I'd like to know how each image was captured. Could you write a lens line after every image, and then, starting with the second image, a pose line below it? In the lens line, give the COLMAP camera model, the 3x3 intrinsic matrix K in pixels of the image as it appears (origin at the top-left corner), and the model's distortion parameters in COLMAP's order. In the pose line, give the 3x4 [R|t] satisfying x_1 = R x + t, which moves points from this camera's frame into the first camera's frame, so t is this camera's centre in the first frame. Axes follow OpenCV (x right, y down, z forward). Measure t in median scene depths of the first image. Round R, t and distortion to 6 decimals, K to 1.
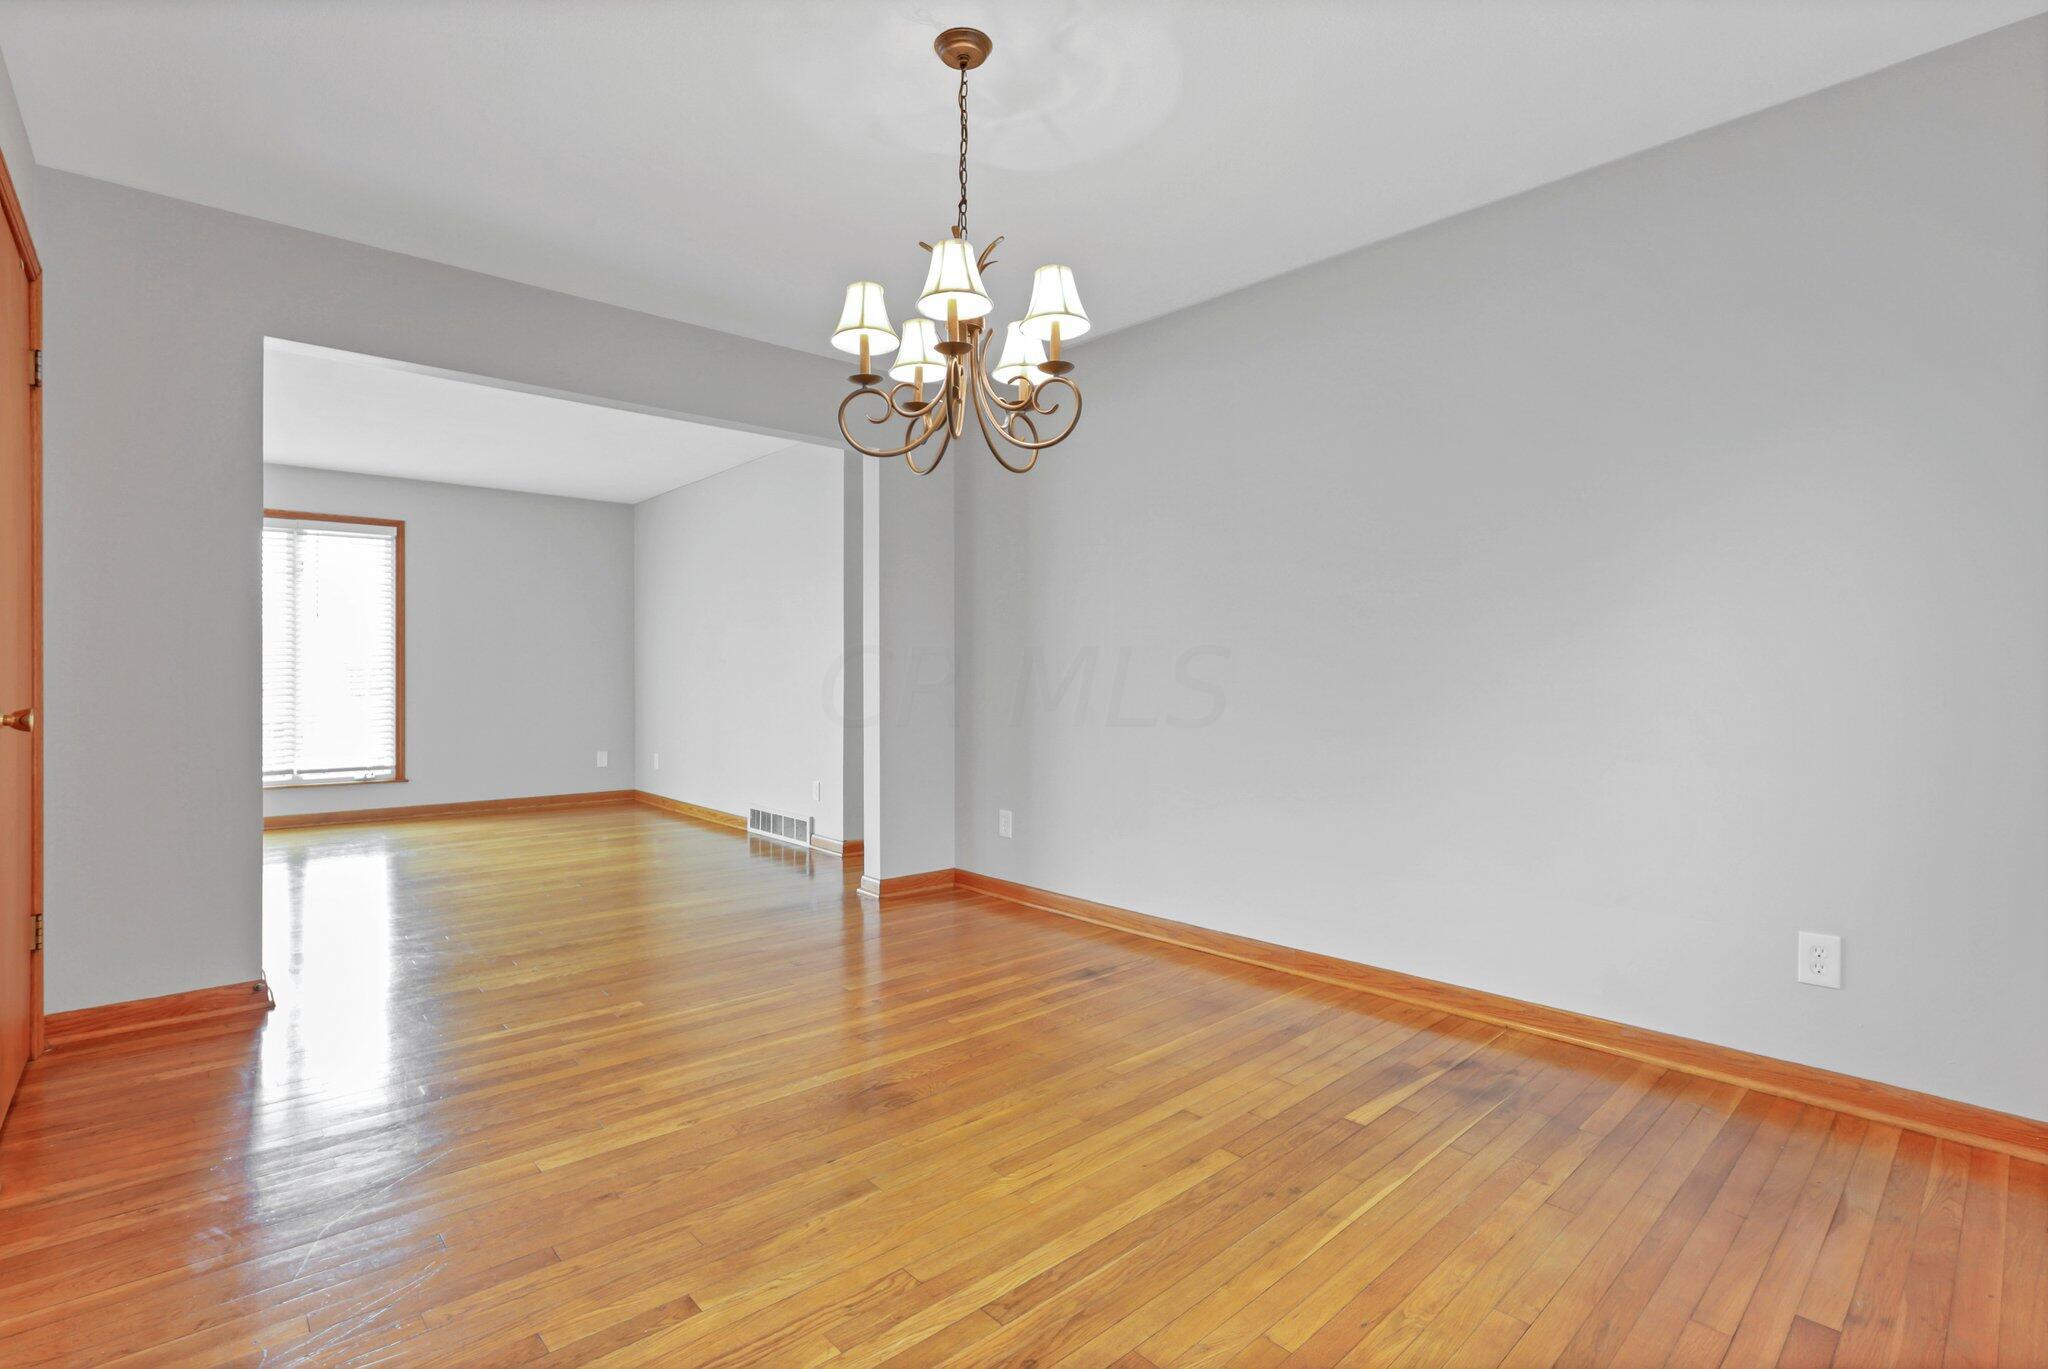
lens RADIAL K [[976.0, 0, 993.2], [0, 976.0, 691.0], [0, 0, 1]] dist [-0.036751, 0.009643]
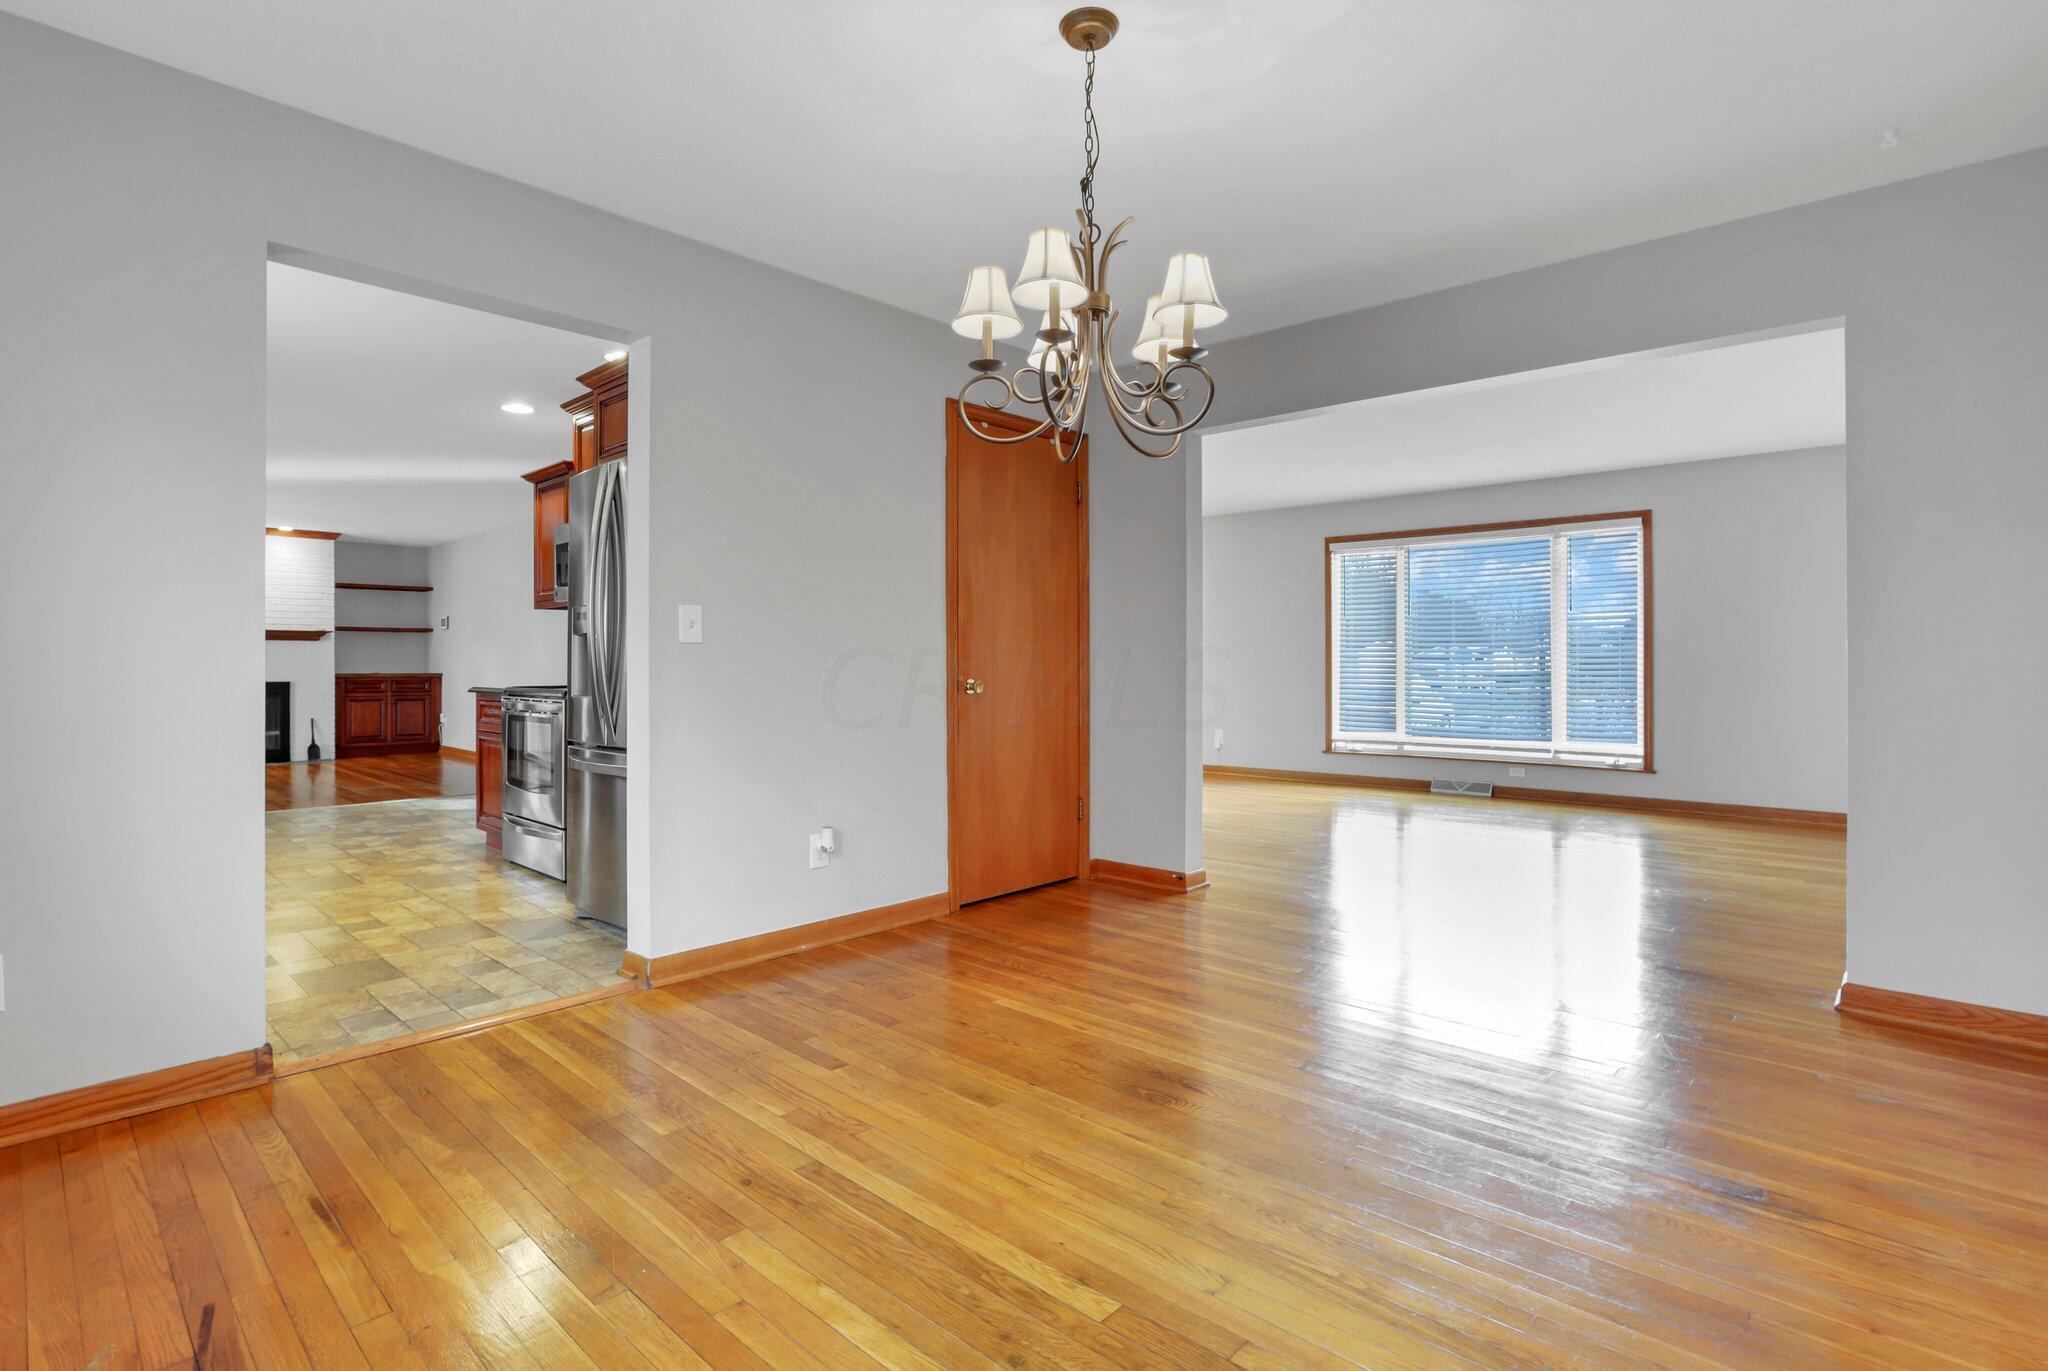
lens RADIAL K [[976.0, 0, 1039.5], [0, 976.0, 656.7], [0, 0, 1]] dist [-0.036751, 0.009643]
pose [[0.104049, -0.009580, -0.994526, 0.898462], [-0.014411, 0.999834, -0.011139, -0.012848], [0.994468, 0.015491, 0.103894, 0.794099]]
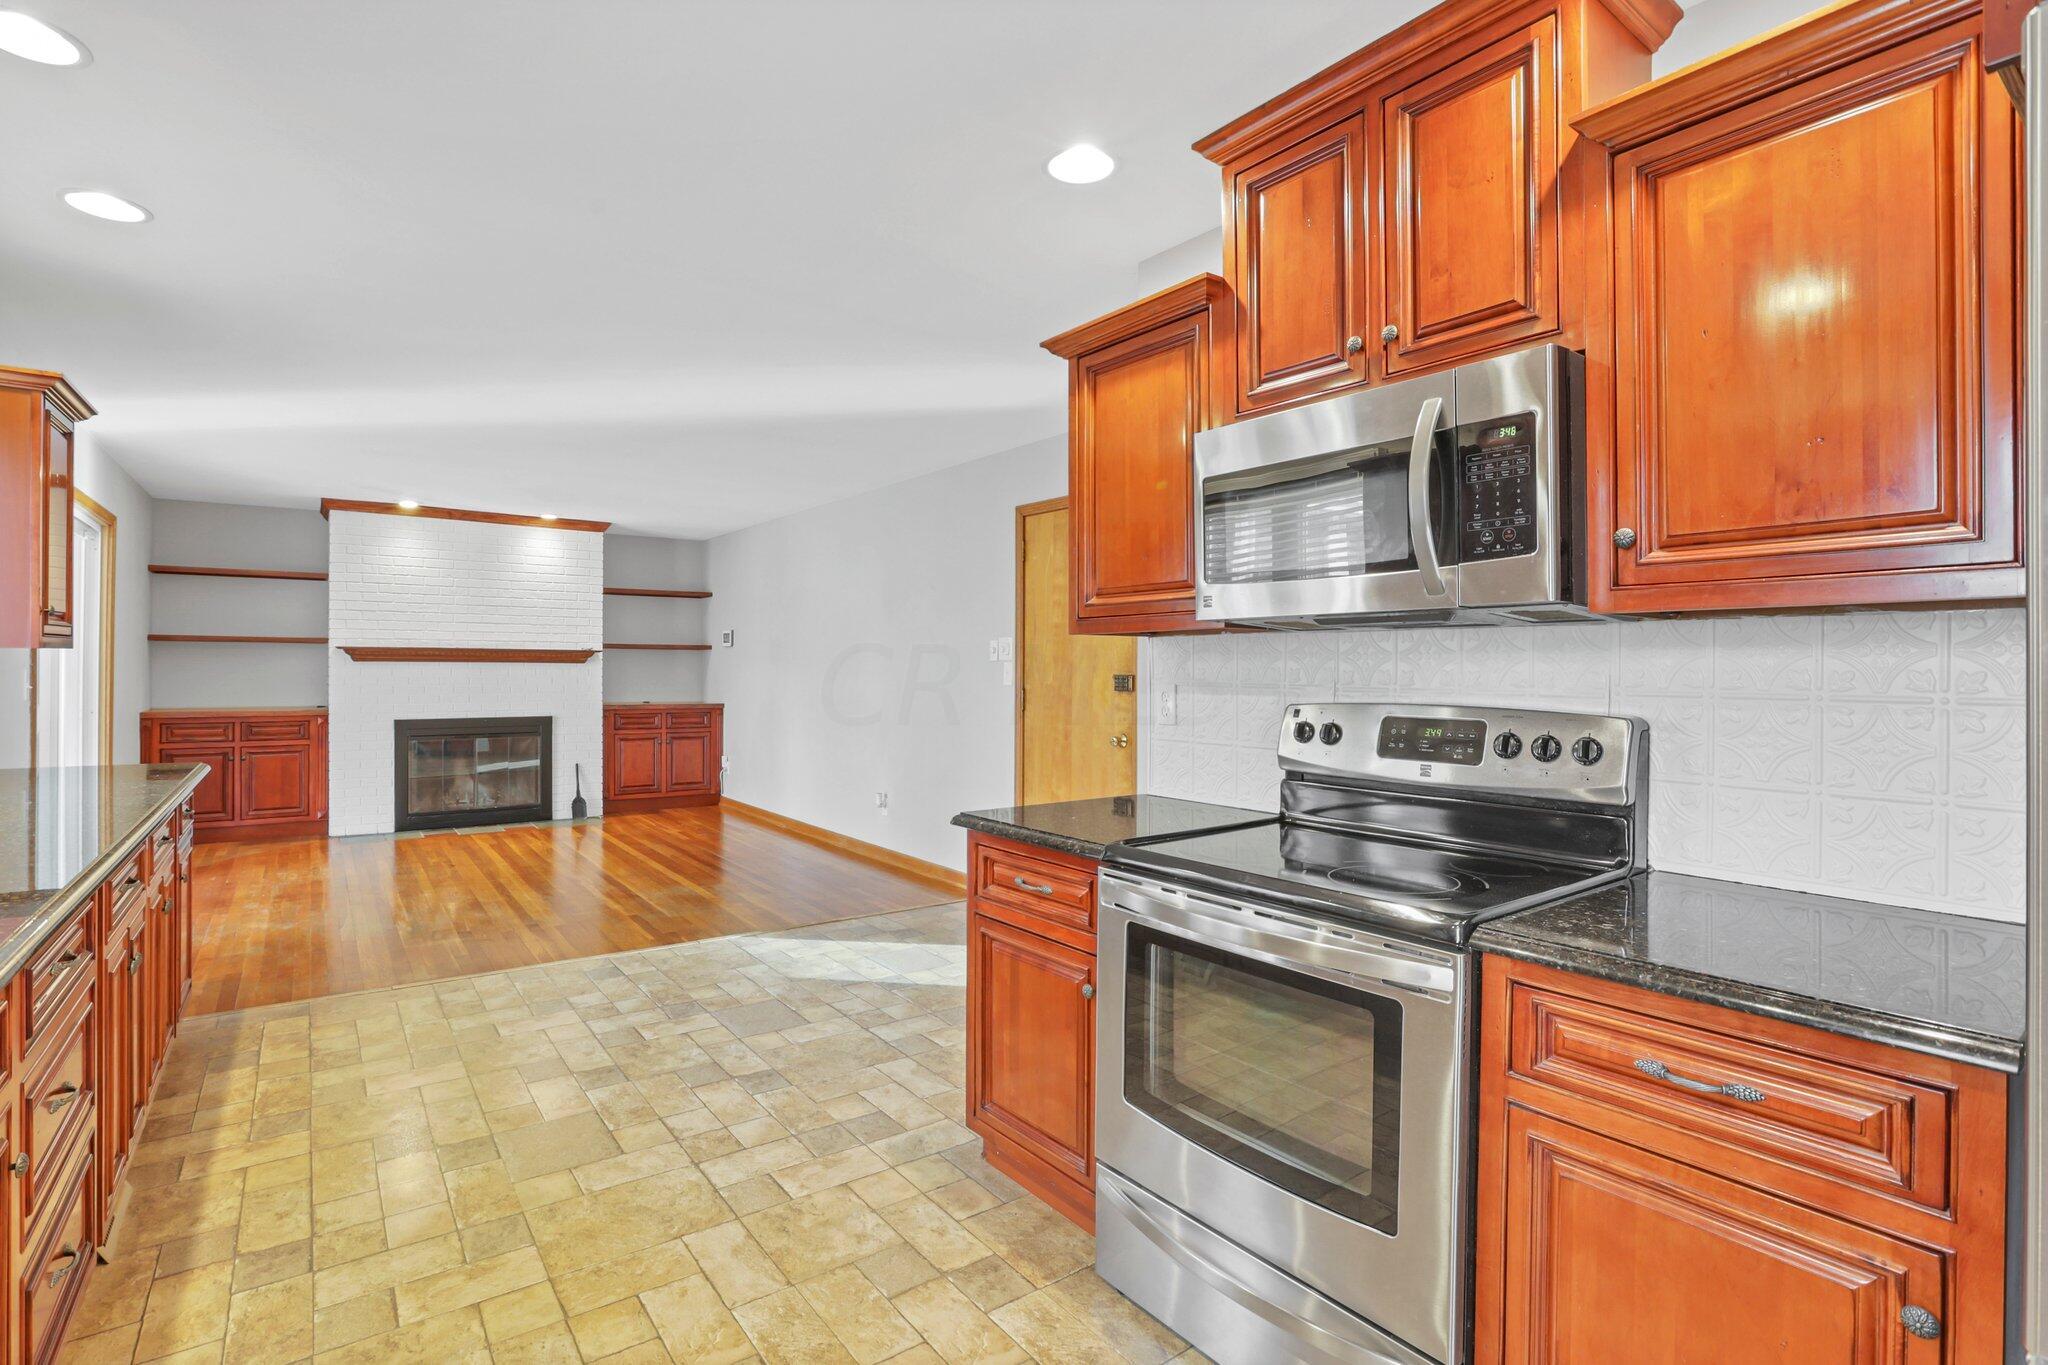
lens RADIAL K [[976.0, 0, 997.2], [0, 976.0, 663.9], [0, 0, 1]] dist [-0.036751, 0.009643]
pose [[-0.109519, -0.004665, -0.993974, -0.580477], [-0.019821, 0.999800, -0.002508, -0.105378], [0.993787, 0.019427, -0.109590, -0.219612]]
